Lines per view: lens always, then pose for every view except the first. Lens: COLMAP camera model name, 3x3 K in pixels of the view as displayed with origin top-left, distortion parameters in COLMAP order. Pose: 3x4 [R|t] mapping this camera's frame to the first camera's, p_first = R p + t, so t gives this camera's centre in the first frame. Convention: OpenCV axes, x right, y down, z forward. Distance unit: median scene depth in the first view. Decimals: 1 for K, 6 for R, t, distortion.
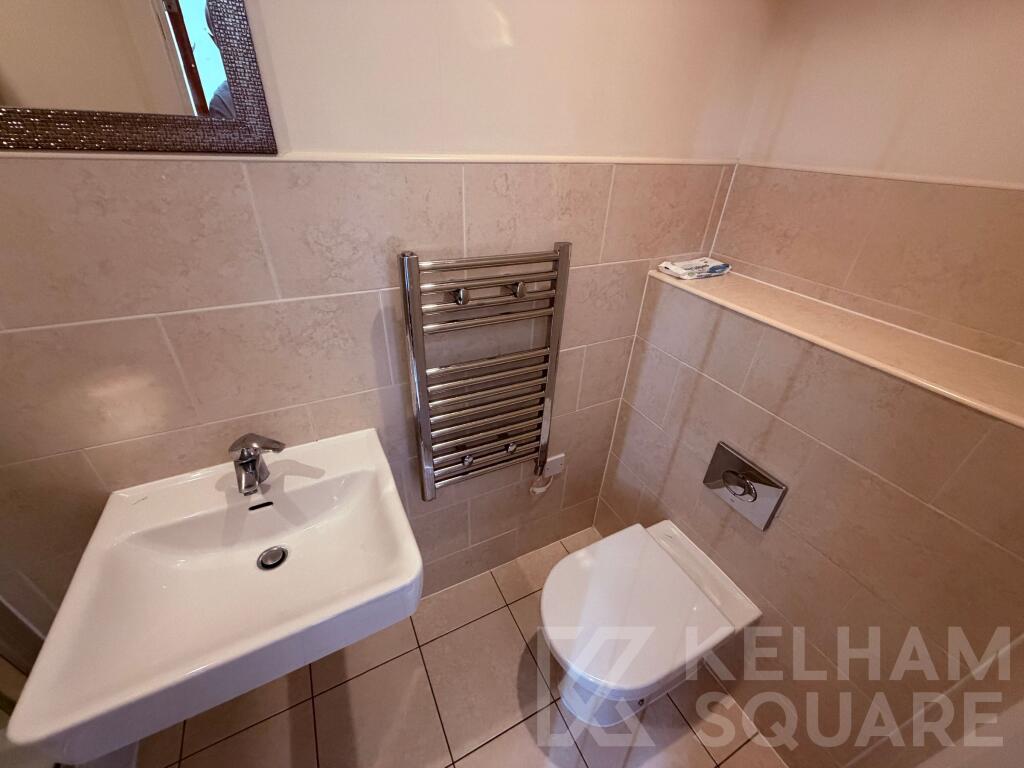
lens RADIAL K [[411.1, 0, 512.0], [0, 411.1, 384.0], [0, 0, 1]] dist [0.001132, 0.000136]
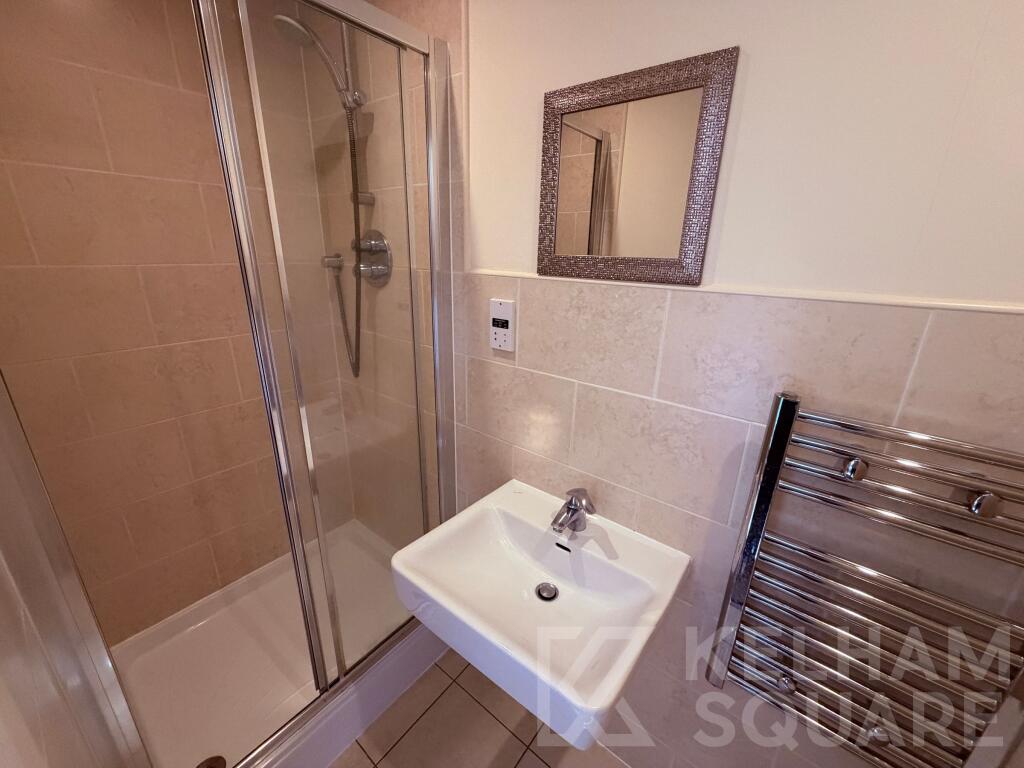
lens RADIAL K [[410.1, 0, 510.7], [0, 410.1, 388.1], [0, 0, 1]] dist [-0.000626, -0.000022]
pose [[0.425909, 0.259526, -0.866746, 0.239690], [-0.491421, 0.870710, 0.019235, -0.053280], [0.759676, 0.417744, 0.498379, 0.109861]]
